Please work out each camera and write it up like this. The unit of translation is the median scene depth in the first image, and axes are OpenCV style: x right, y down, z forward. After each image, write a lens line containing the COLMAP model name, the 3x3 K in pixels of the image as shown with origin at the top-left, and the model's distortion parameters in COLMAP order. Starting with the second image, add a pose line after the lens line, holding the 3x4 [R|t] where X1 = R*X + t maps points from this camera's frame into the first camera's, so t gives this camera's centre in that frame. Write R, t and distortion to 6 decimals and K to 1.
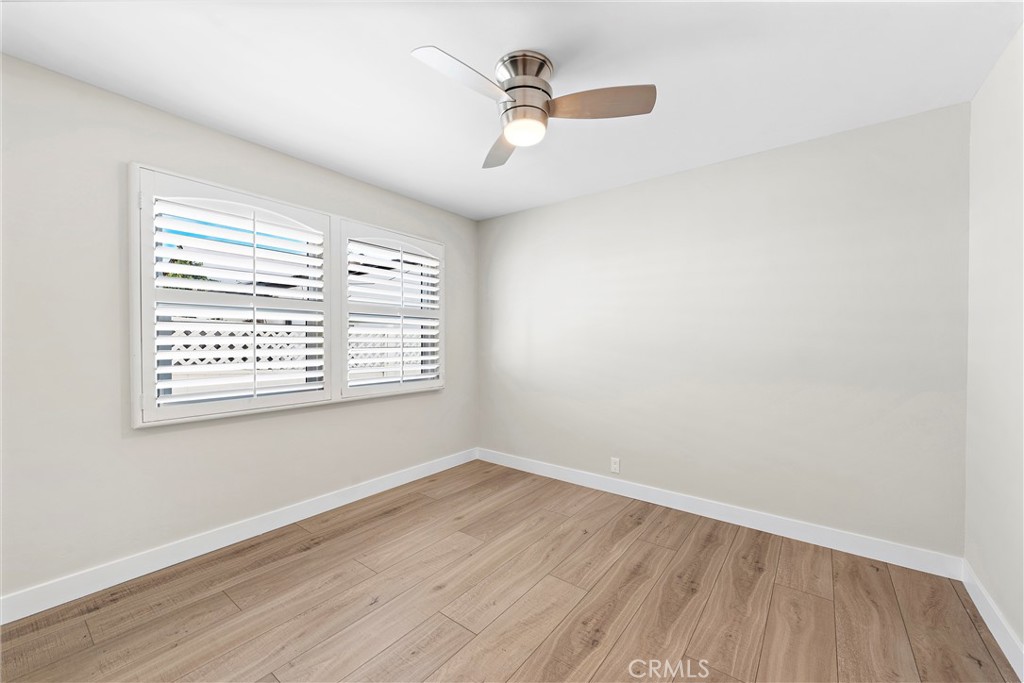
lens RADIAL K [[399.8, 0, 512.1], [0, 399.8, 341.0], [0, 0, 1]] dist [0.008252, -0.000140]
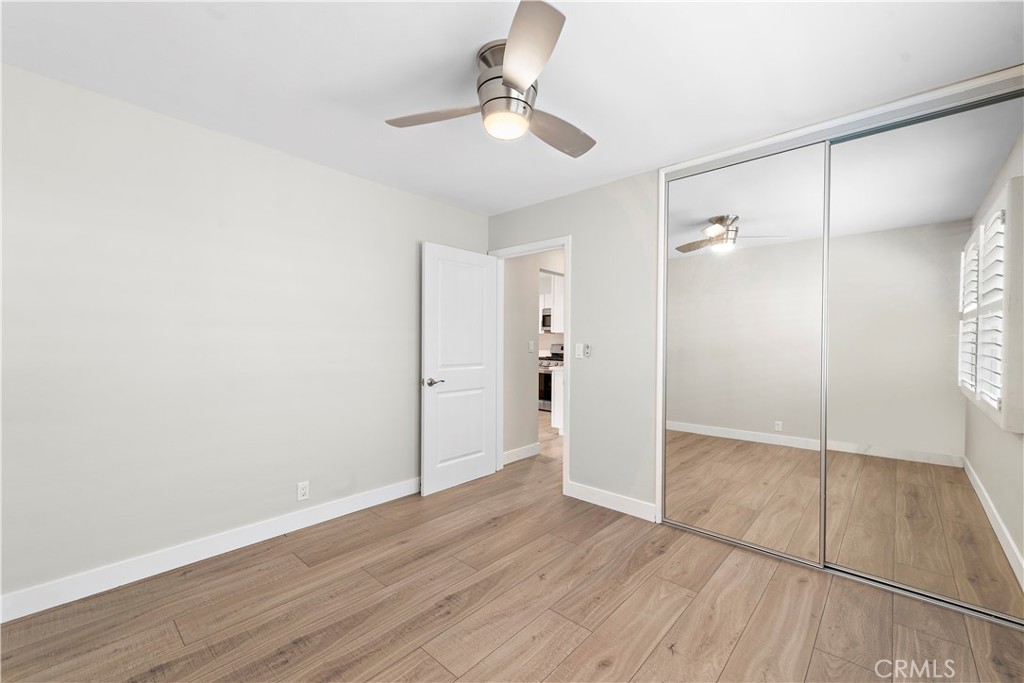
lens RADIAL K [[409.6, 0, 511.9], [0, 409.6, 342.3], [0, 0, 1]] dist [0.009207, -0.002823]
pose [[-0.996135, -0.008353, 0.087438, -0.074104], [-0.007798, 0.999947, 0.006691, -0.017287], [-0.087490, 0.005983, -0.996147, 2.008599]]
